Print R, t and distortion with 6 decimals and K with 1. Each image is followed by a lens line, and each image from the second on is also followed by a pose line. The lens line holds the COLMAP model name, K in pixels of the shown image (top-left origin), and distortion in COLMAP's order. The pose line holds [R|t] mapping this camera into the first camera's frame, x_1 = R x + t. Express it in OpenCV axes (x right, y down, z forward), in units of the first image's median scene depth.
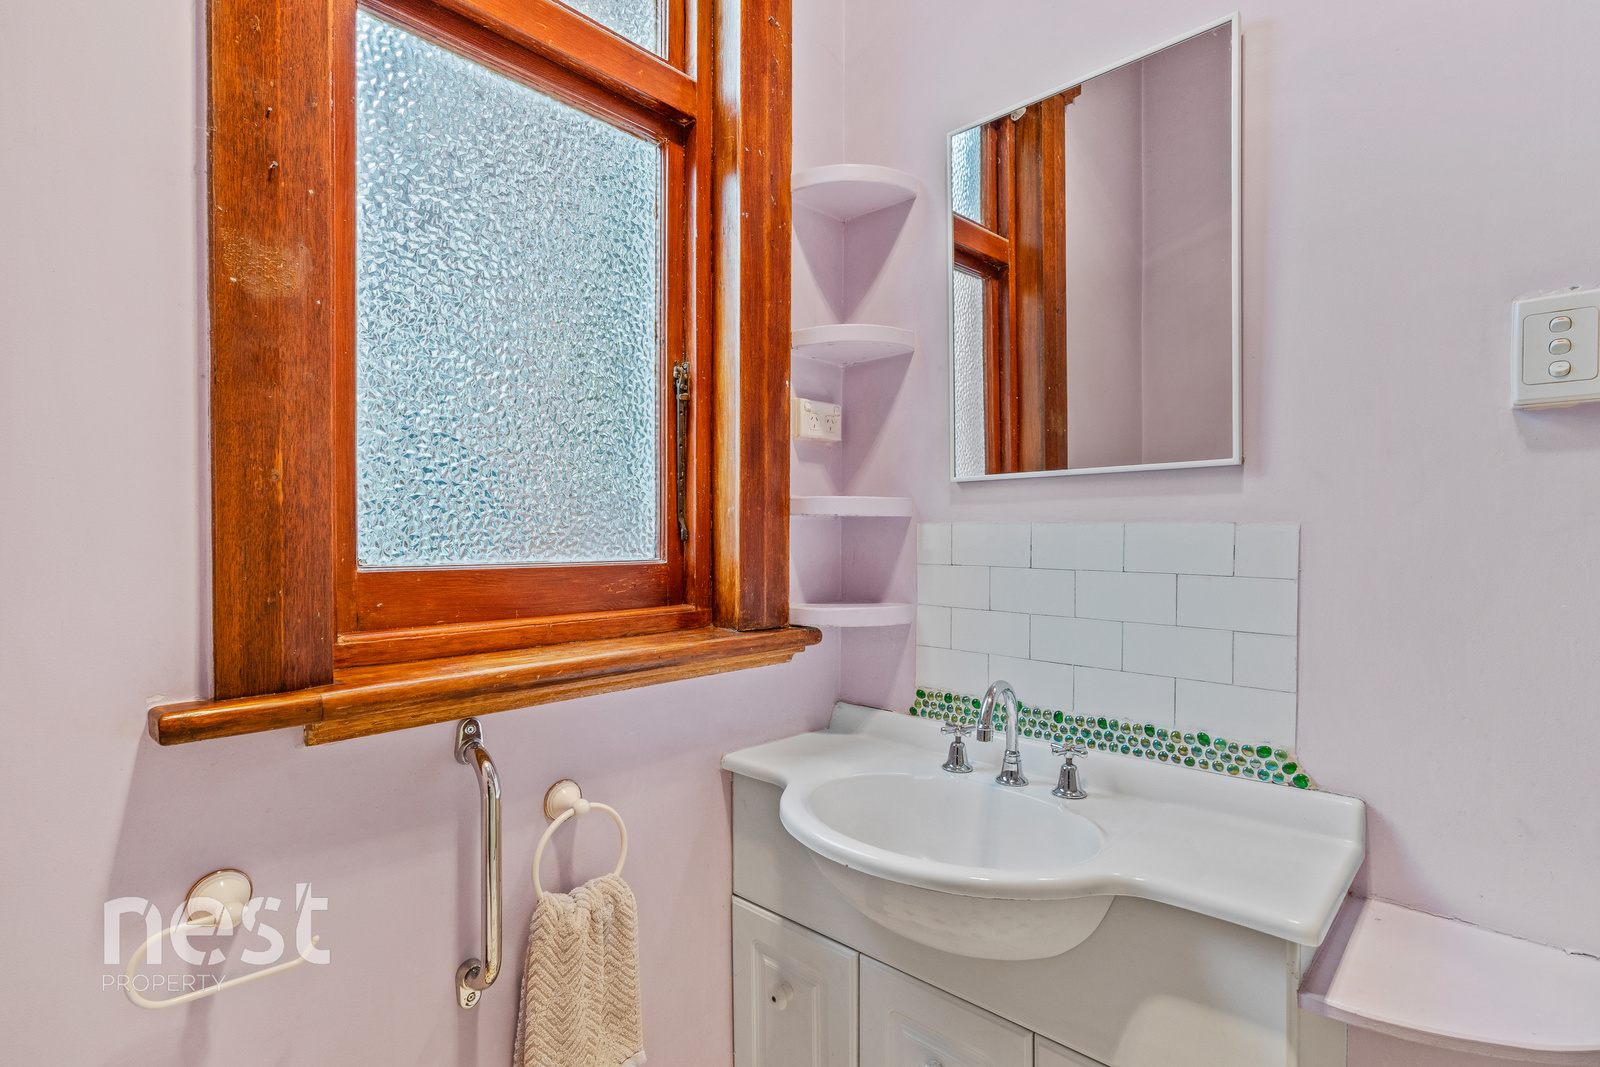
lens RADIAL K [[775.8, 0, 800.0], [0, 775.8, 533.5], [0, 0, 1]] dist [0.021925, -0.000117]
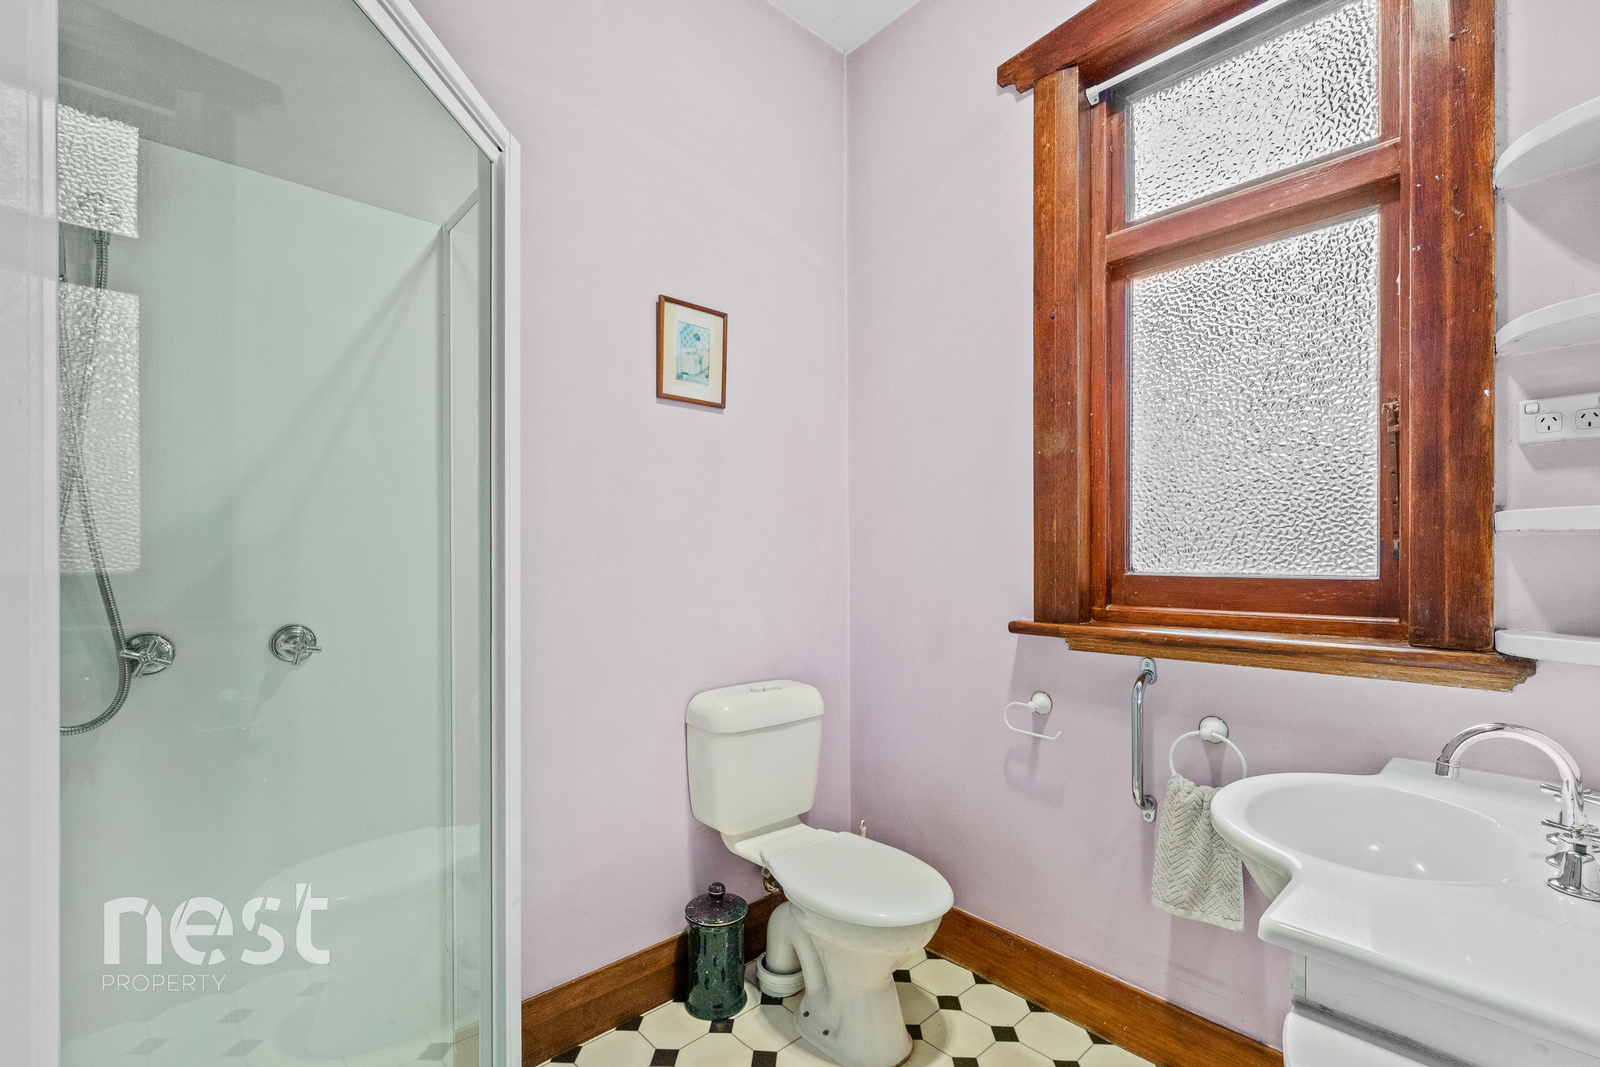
lens RADIAL K [[704.9, 0, 798.2], [0, 704.9, 559.8], [0, 0, 1]] dist [-0.000243, -0.000052]
pose [[-0.071706, 0.001173, -0.997425, 0.922634], [0.001313, 0.999999, 0.001082, 0.007489], [0.997425, -0.001232, -0.071707, 0.234758]]
